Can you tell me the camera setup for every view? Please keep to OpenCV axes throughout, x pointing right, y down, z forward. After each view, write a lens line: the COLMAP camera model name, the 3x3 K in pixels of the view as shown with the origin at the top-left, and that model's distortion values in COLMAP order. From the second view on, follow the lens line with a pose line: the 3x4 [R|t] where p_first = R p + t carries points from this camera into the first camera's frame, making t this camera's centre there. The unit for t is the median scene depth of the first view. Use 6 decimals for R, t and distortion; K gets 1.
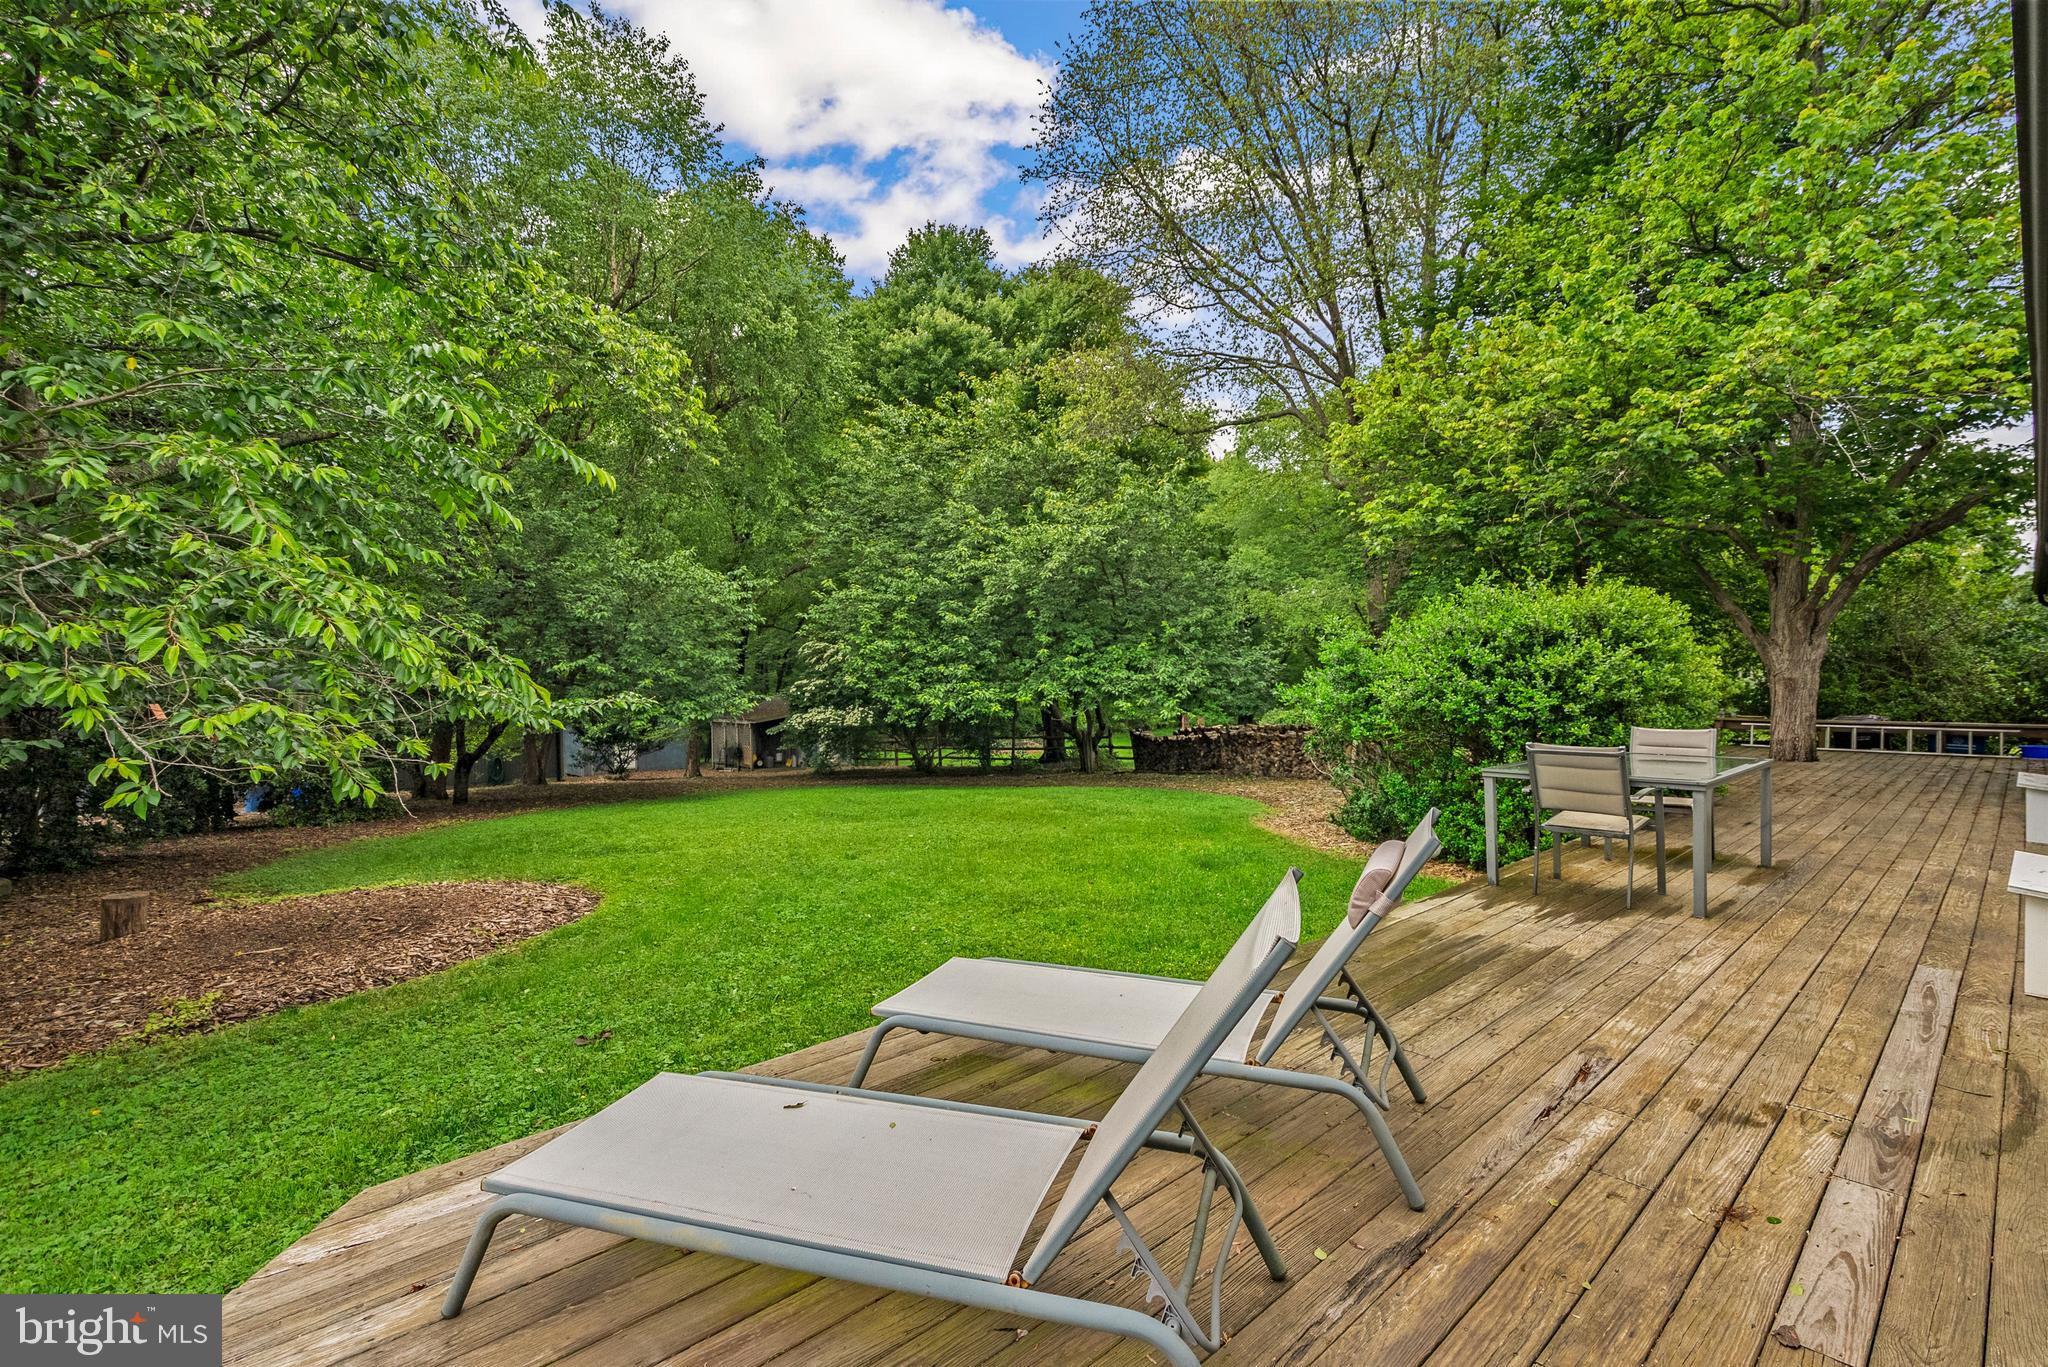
lens RADIAL K [[943.5, 0, 1015.4], [0, 943.5, 683.9], [0, 0, 1]] dist [-0.010170, 0.004332]
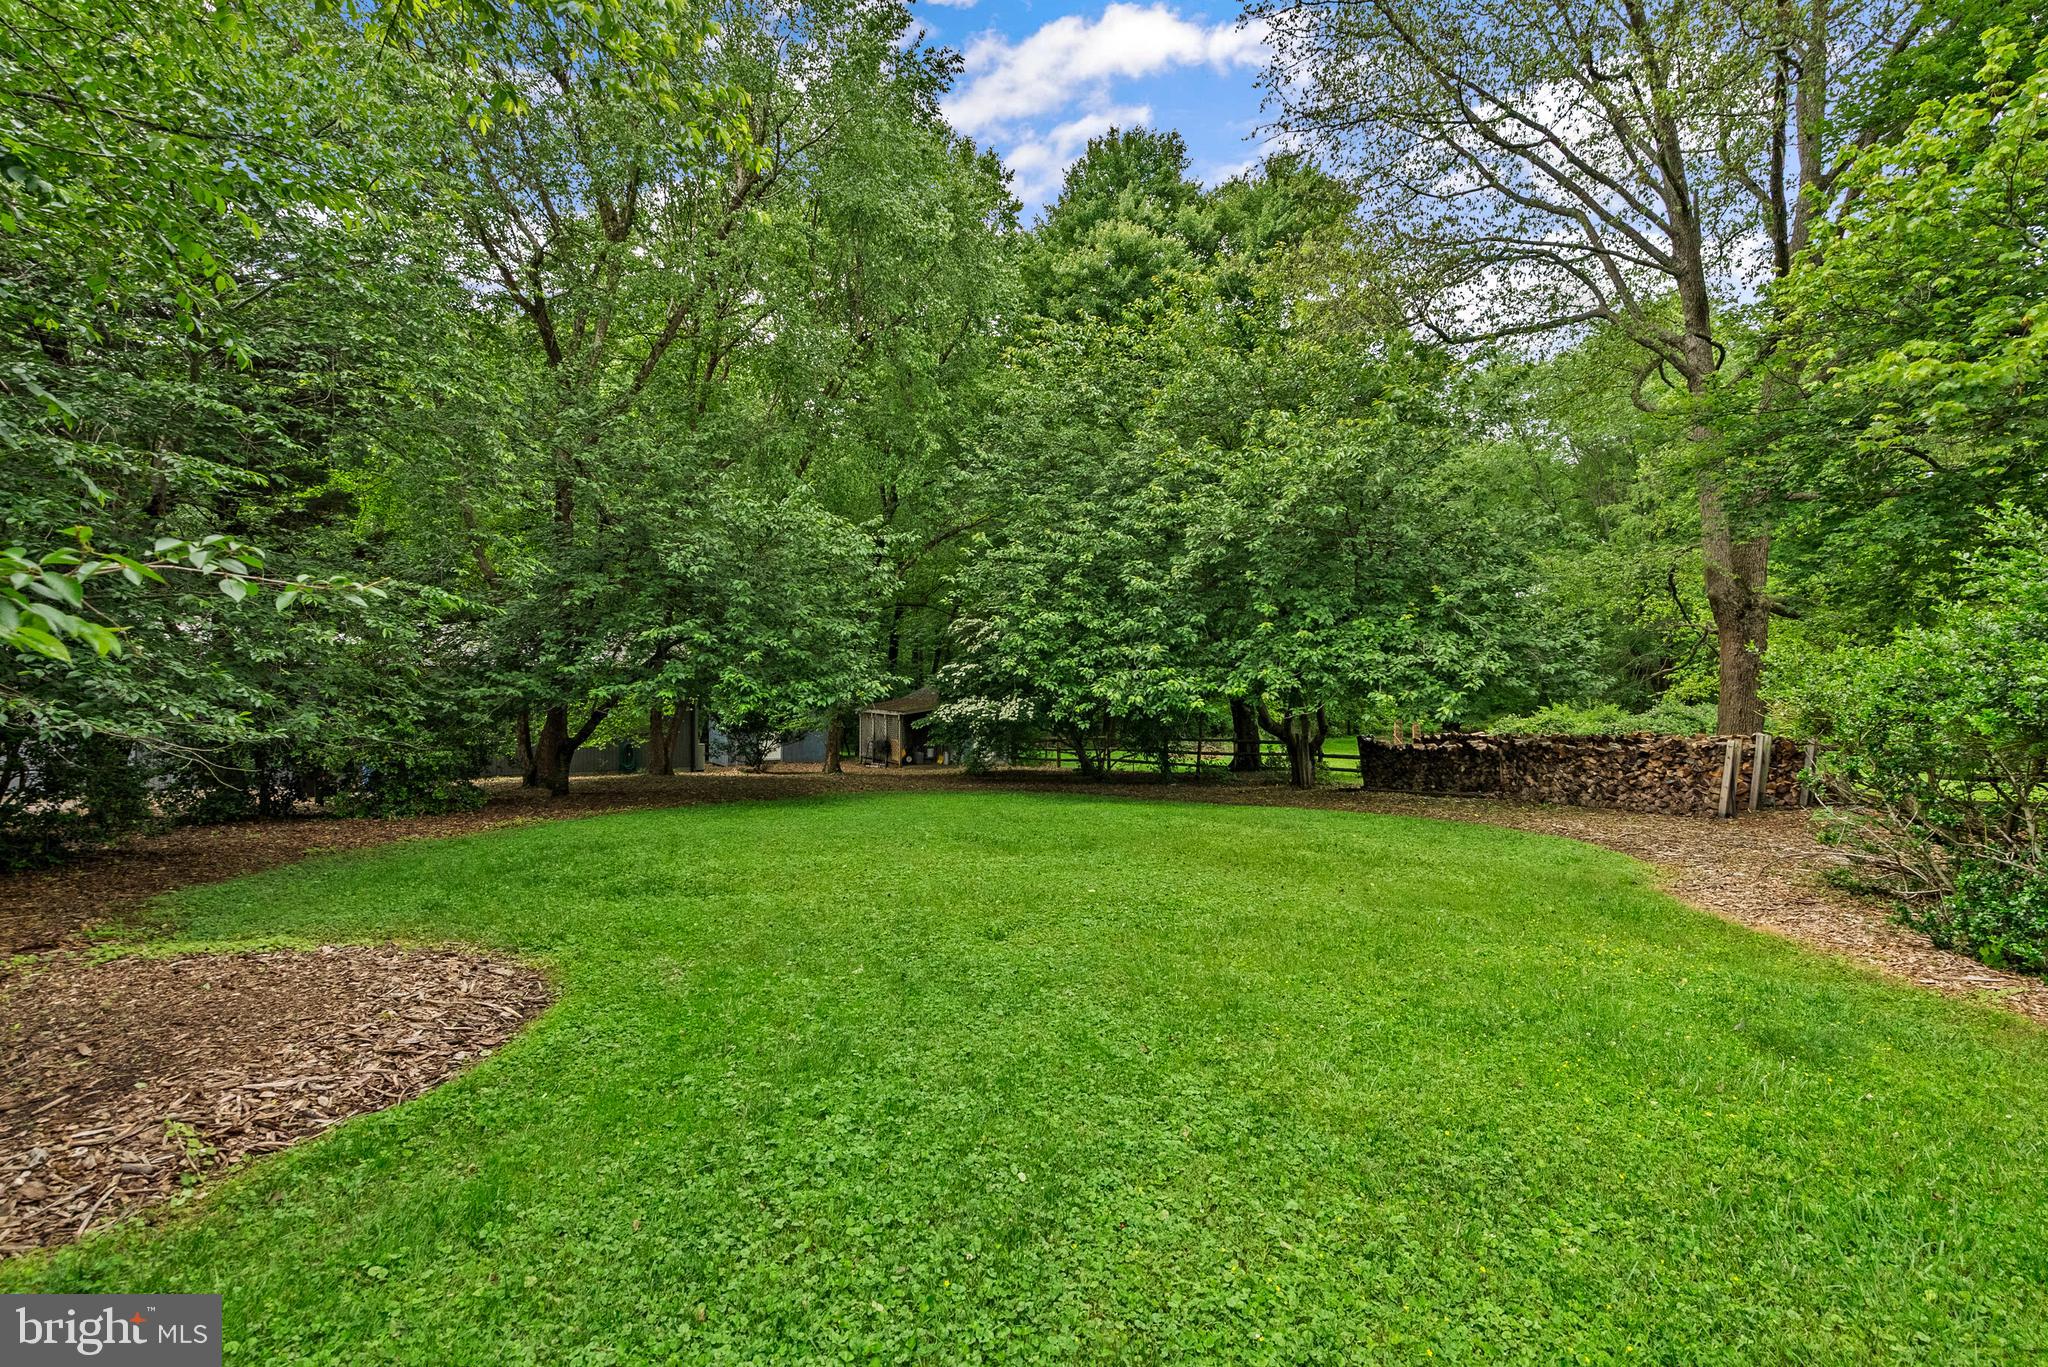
lens RADIAL K [[943.5, 0, 1022.3], [0, 943.5, 677.8], [0, 0, 1]] dist [-0.010170, 0.004332]
pose [[0.986763, 0.021348, -0.160755, -0.030787], [-0.022381, 0.999739, -0.004616, 0.011844], [0.160615, 0.008153, 0.986984, 0.193158]]
